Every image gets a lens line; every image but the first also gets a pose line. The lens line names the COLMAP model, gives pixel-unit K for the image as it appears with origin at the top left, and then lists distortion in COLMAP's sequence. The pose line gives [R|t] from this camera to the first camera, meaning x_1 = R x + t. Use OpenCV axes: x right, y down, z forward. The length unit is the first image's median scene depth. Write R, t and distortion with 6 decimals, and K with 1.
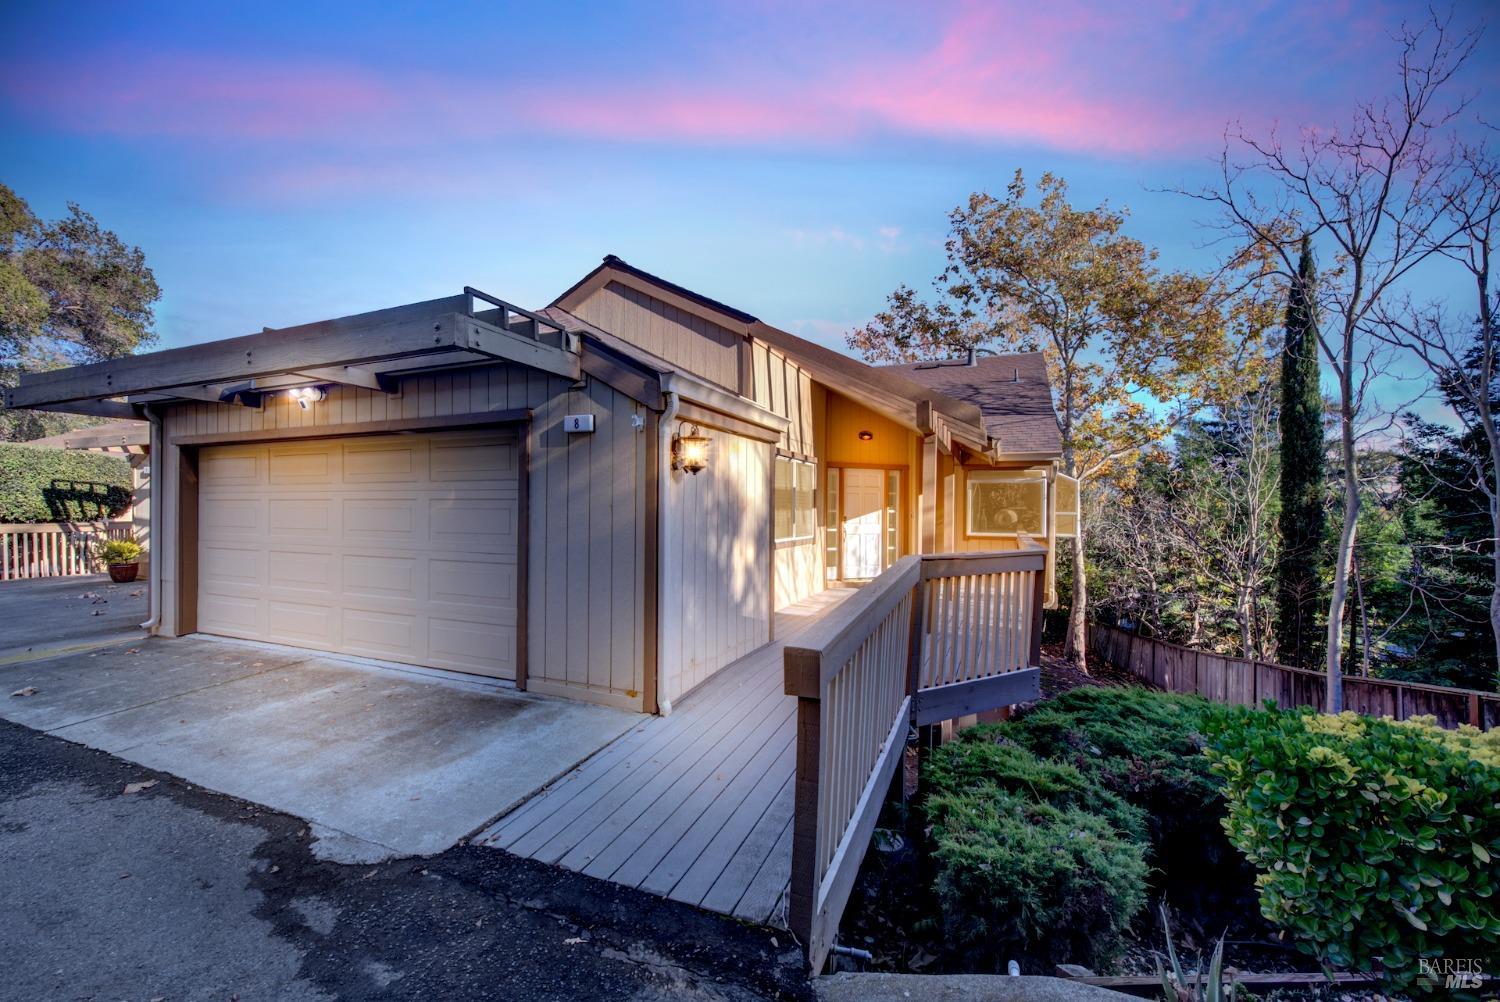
lens RADIAL K [[598.3, 0, 755.3], [0, 598.3, 508.2], [0, 0, 1]] dist [0.004440, -0.003579]
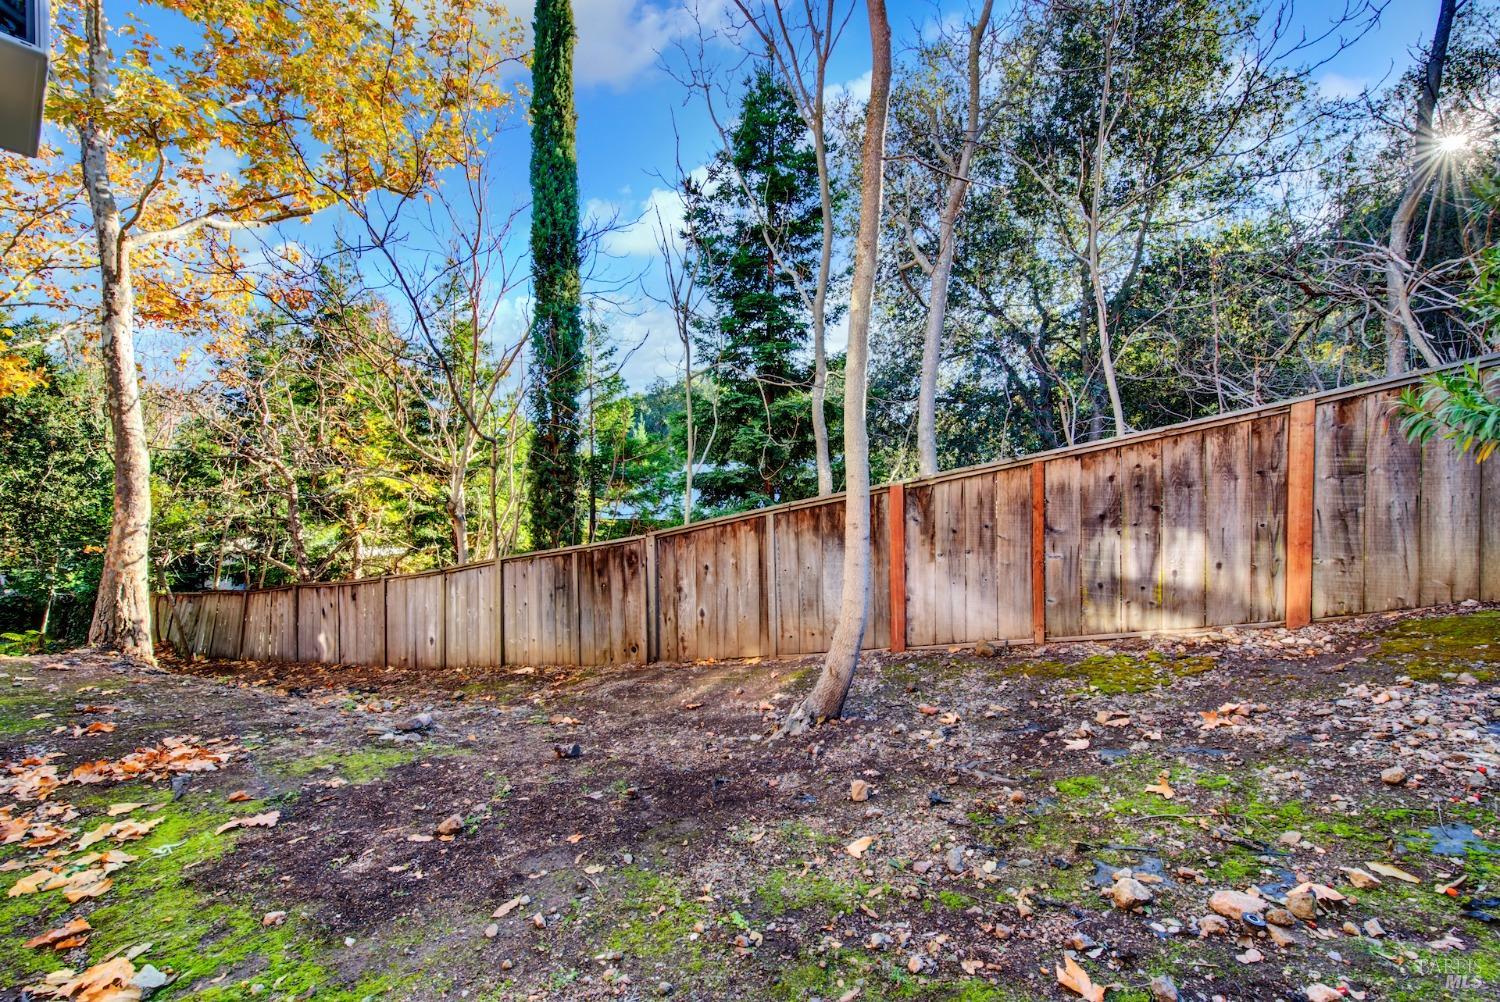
lens RADIAL K [[598.3, 0, 755.3], [0, 598.3, 508.2], [0, 0, 1]] dist [0.004440, -0.003579]
pose [[0.265156, -0.012097, 0.964130, 0.224683], [0.004723, 0.999926, 0.011247, 0.141384], [-0.964194, 0.001571, 0.265193, 0.418161]]
